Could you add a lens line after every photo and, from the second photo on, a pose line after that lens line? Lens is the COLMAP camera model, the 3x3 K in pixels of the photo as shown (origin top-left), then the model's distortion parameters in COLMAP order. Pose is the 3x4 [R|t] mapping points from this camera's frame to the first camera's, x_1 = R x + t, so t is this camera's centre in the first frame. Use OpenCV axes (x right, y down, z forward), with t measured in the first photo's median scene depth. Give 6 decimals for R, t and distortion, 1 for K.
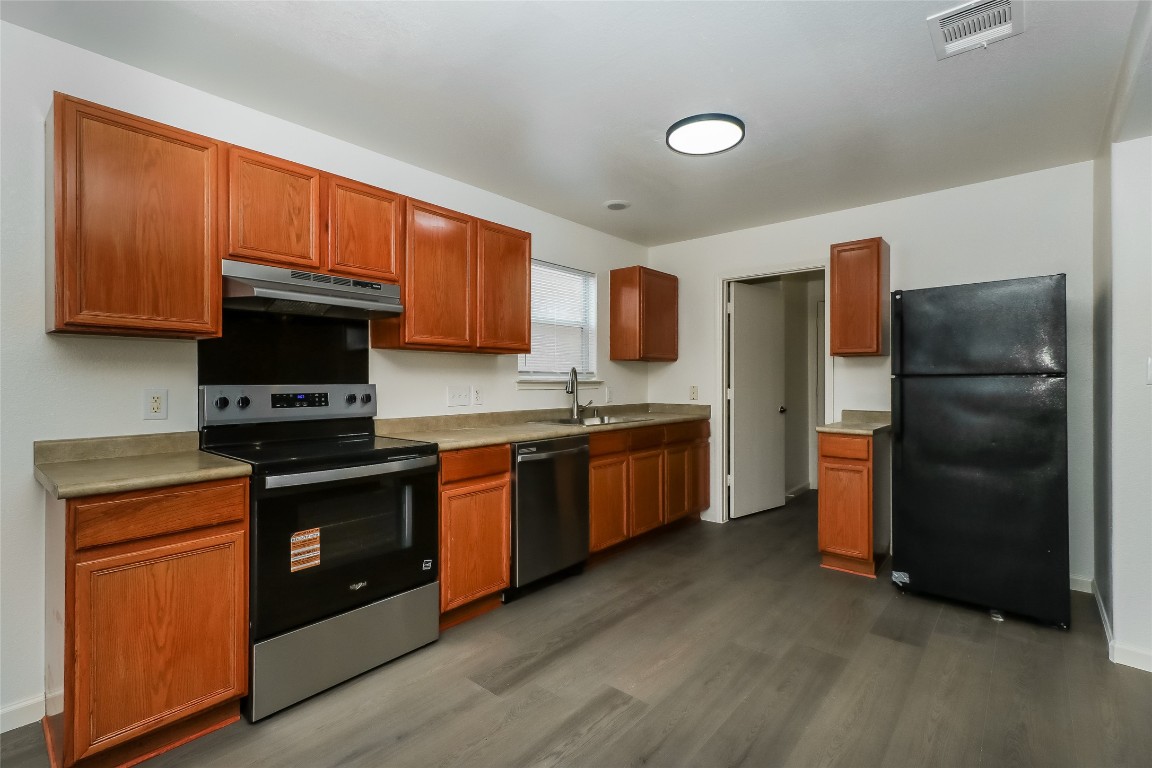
lens RADIAL K [[525.3, 0, 576.7], [0, 525.3, 376.3], [0, 0, 1]] dist [0.002508, 0.000605]
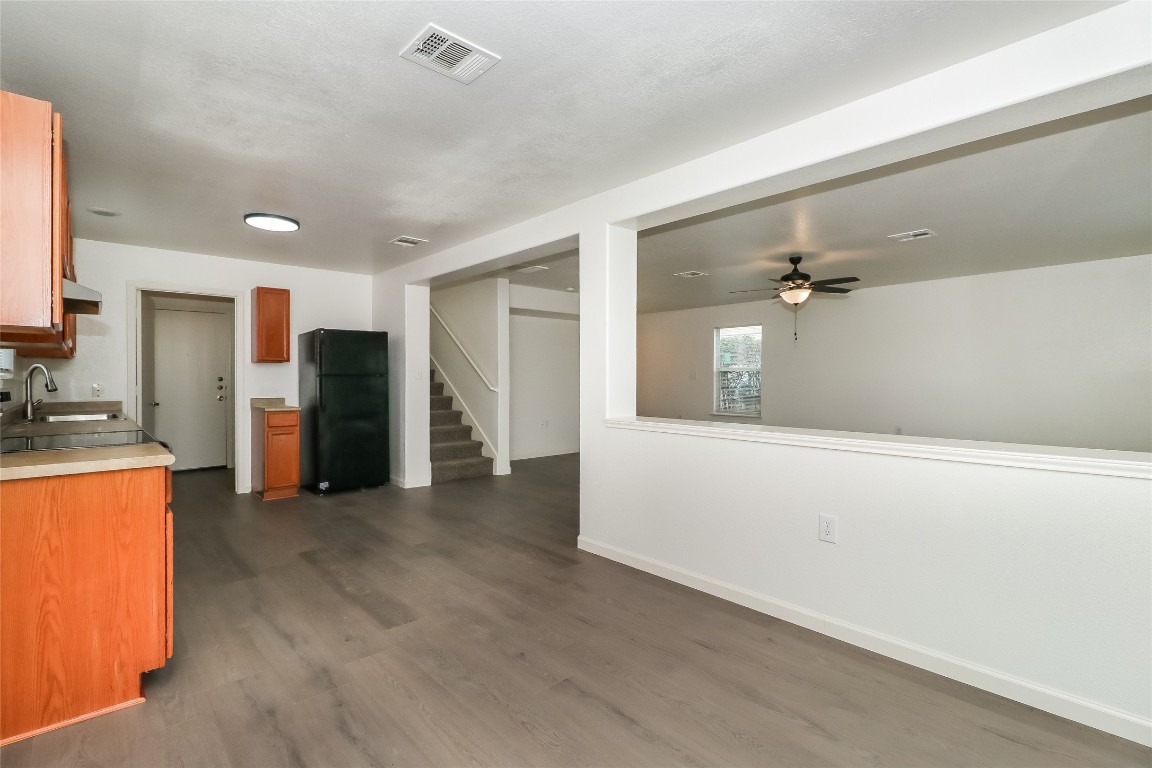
lens RADIAL K [[536.8, 0, 576.0], [0, 536.8, 384.0], [0, 0, 1]] dist [0.000456, -0.000087]
pose [[0.136210, -0.010734, 0.990622, -1.324316], [-0.009214, 0.999884, 0.012101, 0.001887], [-0.990637, -0.010776, 0.136095, -0.125613]]
